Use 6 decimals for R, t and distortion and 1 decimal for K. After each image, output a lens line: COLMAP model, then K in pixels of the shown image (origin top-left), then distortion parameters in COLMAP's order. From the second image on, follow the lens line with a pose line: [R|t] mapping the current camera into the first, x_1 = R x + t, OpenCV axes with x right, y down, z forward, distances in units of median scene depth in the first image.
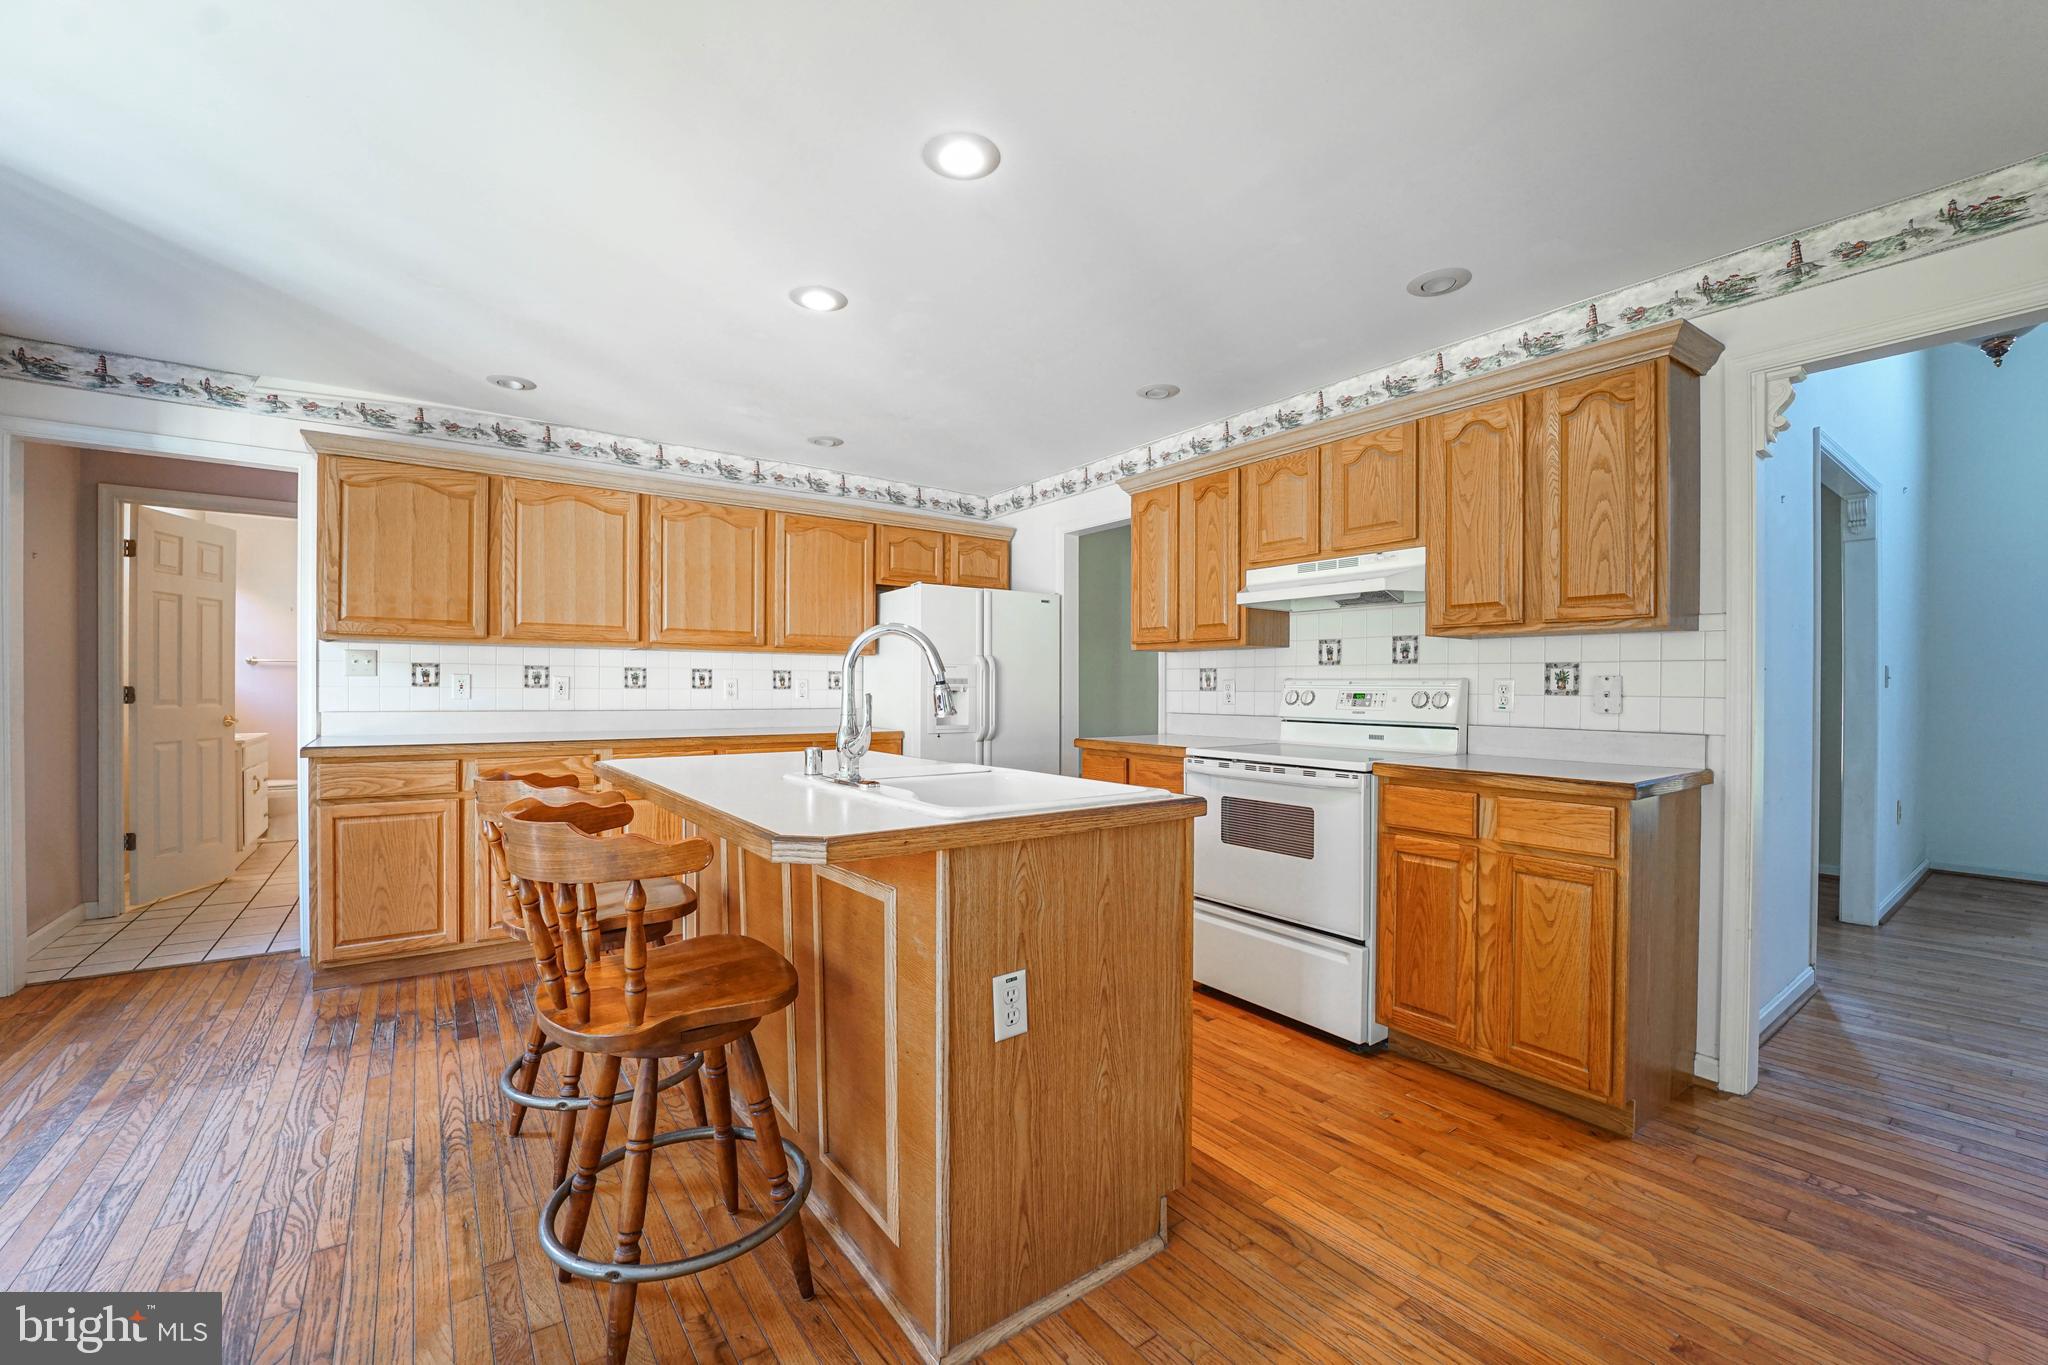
lens RADIAL K [[848.7, 0, 1031.1], [0, 848.7, 700.3], [0, 0, 1]] dist [-0.024604, 0.000932]
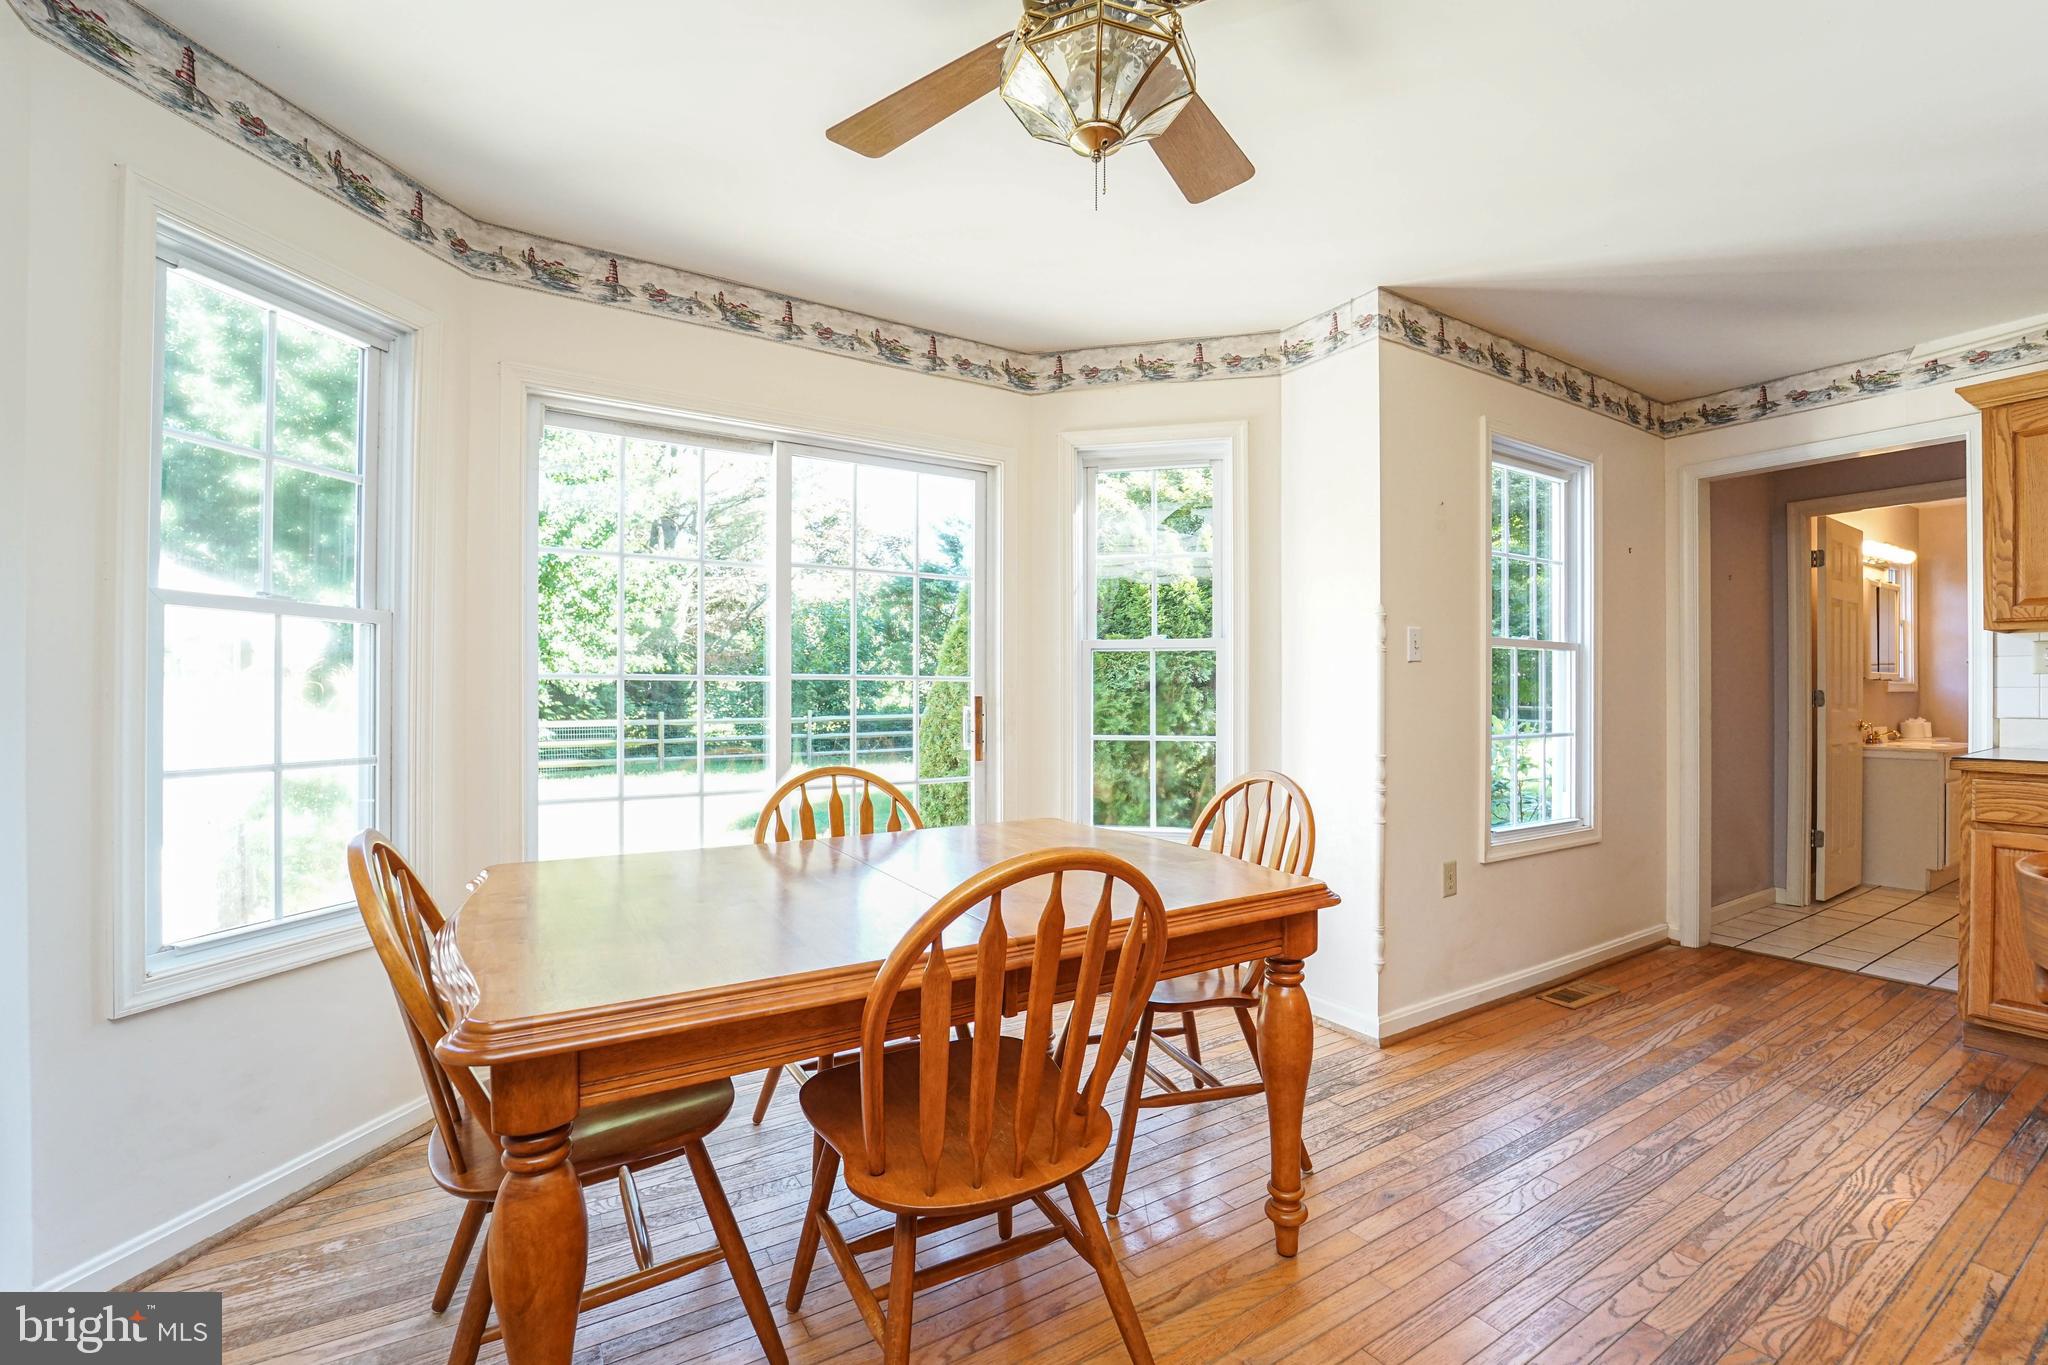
lens RADIAL K [[848.7, 0, 1038.5], [0, 848.7, 696.7], [0, 0, 1]] dist [-0.024604, 0.000932]
pose [[-0.066350, -0.000948, -0.997796, 0.034231], [-0.015354, 0.999882, 0.000071, 0.008131], [0.997678, 0.015325, -0.066356, 0.111524]]
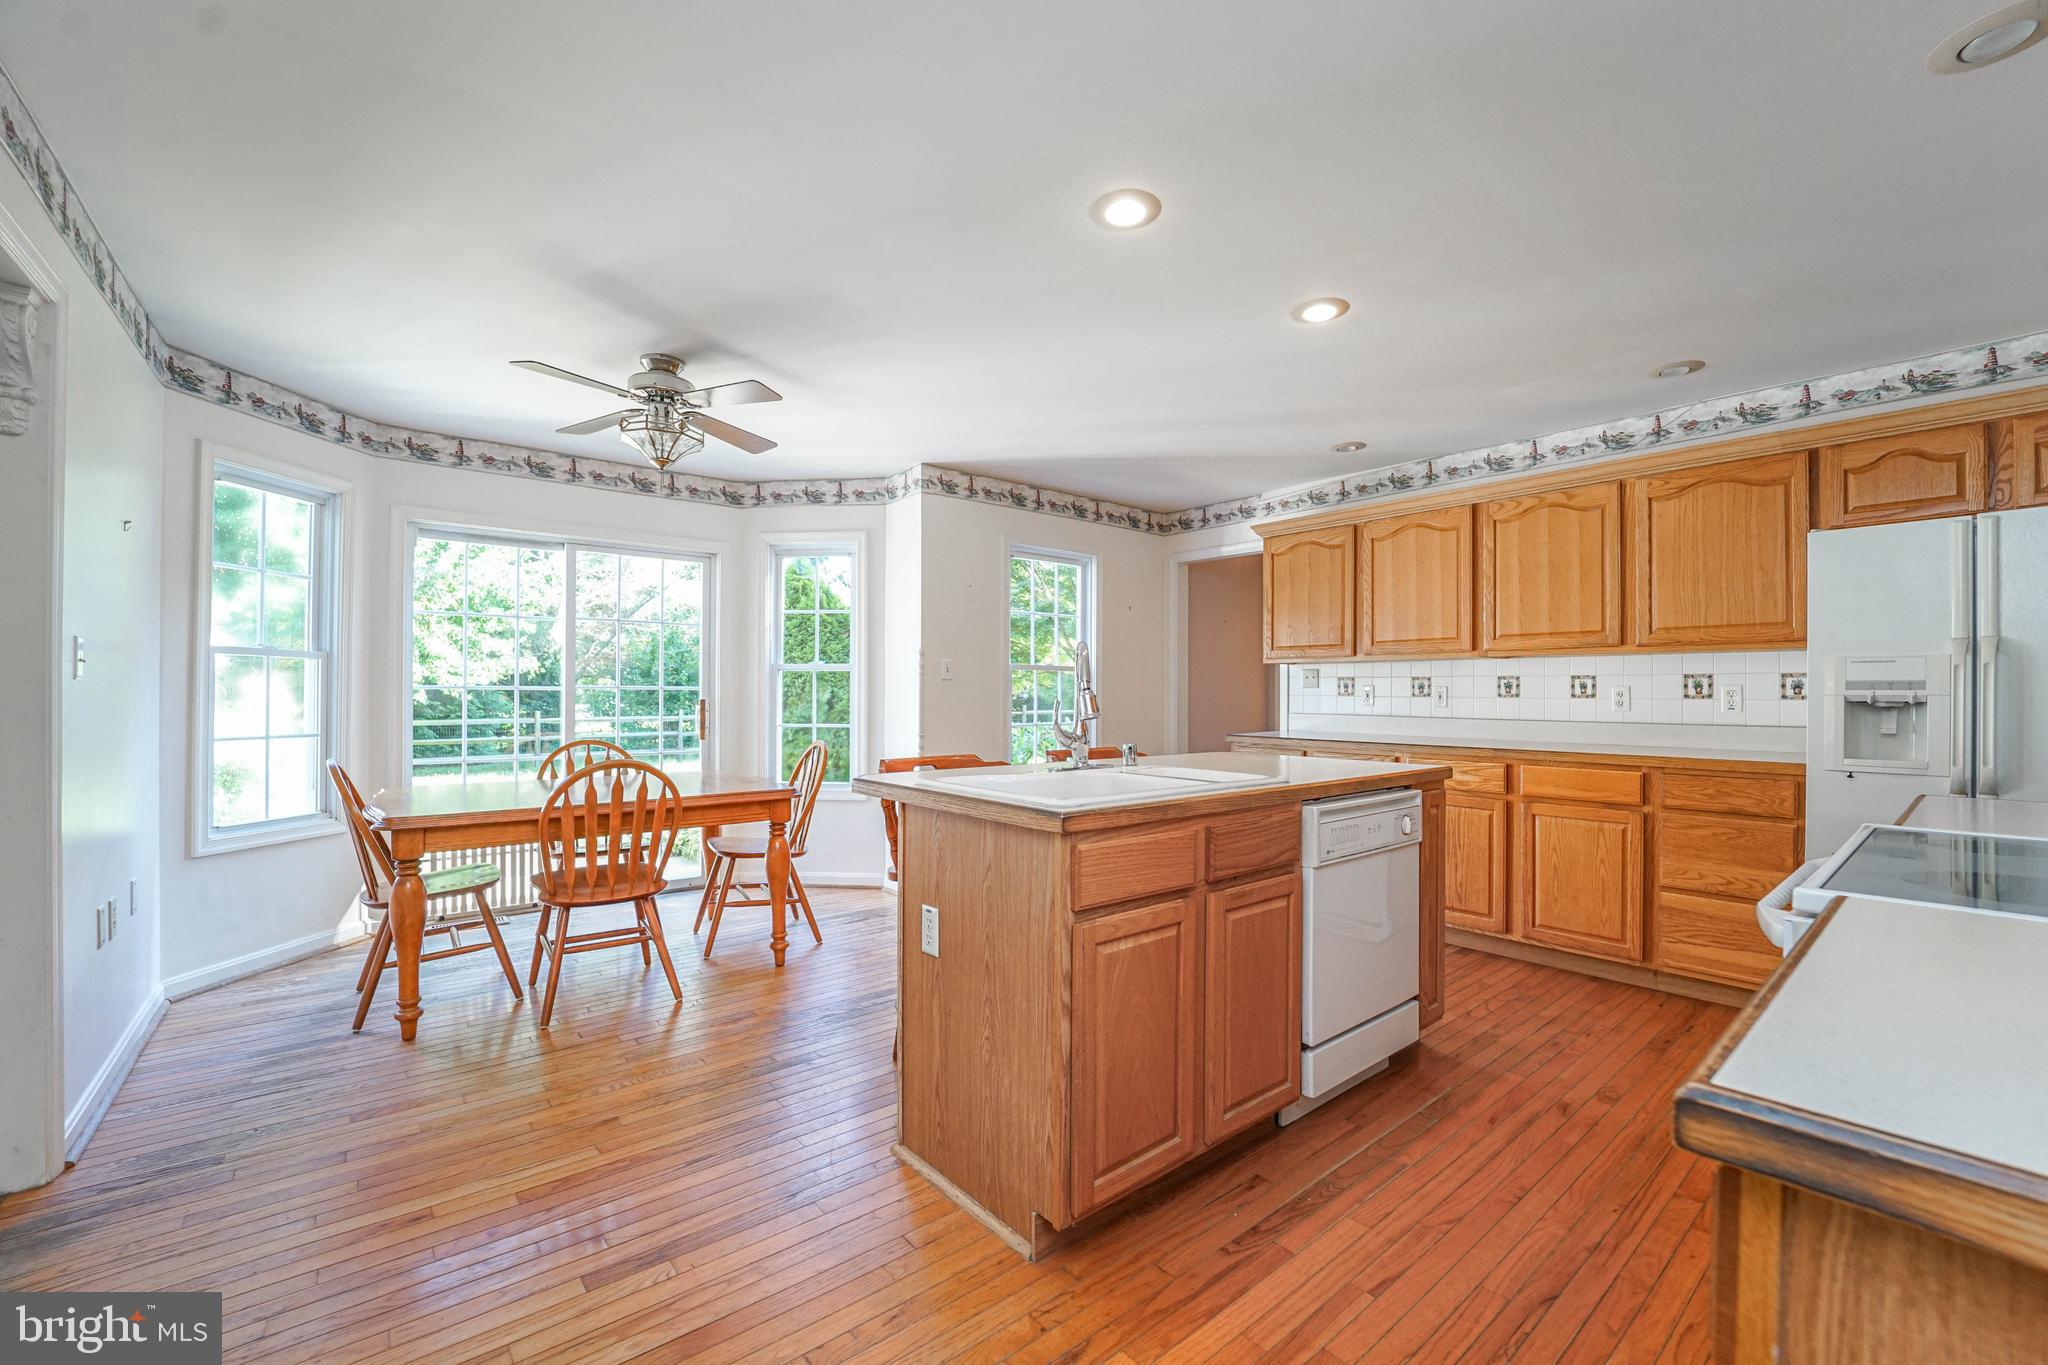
lens RADIAL K [[848.7, 0, 1018.2], [0, 848.7, 695.7], [0, 0, 1]] dist [-0.024604, 0.000932]
pose [[0.018991, -0.001356, -0.999819, 0.656401], [-0.017305, 0.999849, -0.001685, -0.006388], [0.999670, 0.017334, 0.018964, 0.547951]]
